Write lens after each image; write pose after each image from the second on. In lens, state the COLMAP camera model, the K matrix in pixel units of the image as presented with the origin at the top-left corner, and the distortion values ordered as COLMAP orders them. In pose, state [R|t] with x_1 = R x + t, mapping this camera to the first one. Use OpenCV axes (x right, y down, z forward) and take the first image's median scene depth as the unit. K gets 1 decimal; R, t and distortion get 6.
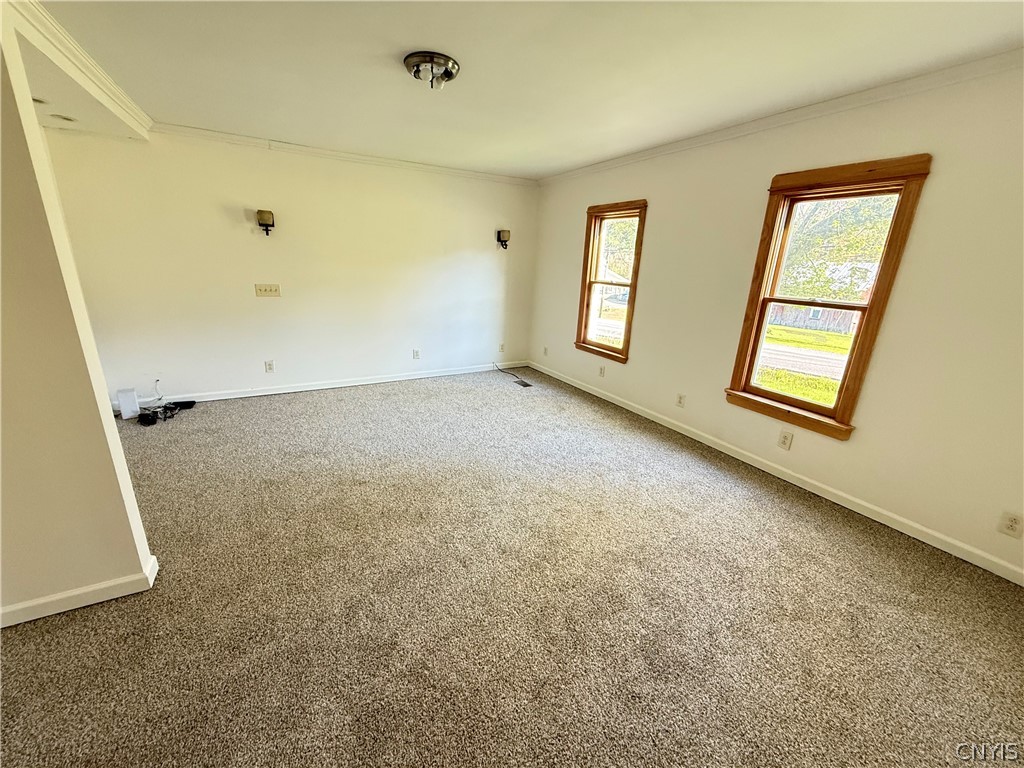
lens RADIAL K [[408.6, 0, 513.6], [0, 408.6, 384.7], [0, 0, 1]] dist [-0.002397, -0.000165]
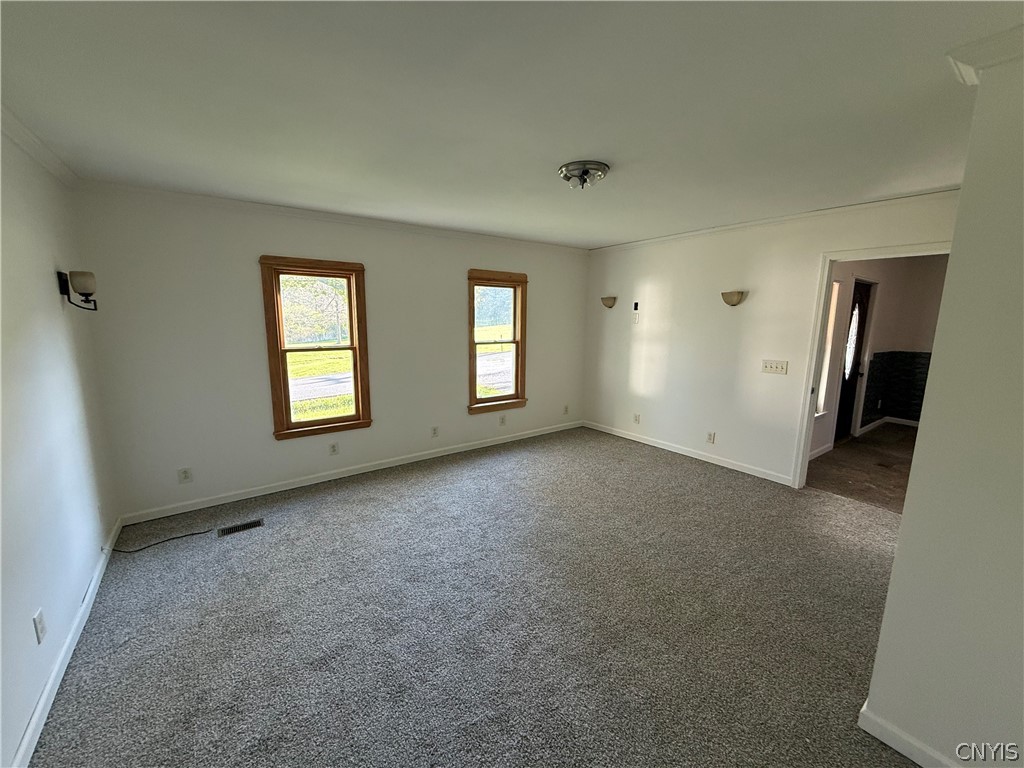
lens RADIAL K [[408.6, 0, 512.9], [0, 408.6, 381.9], [0, 0, 1]] dist [-0.002397, -0.000165]
pose [[-0.122140, -0.206683, 0.970754, -0.757107], [0.271102, 0.933936, 0.232954, -0.314122], [-0.954770, 0.291627, -0.058039, 0.784567]]
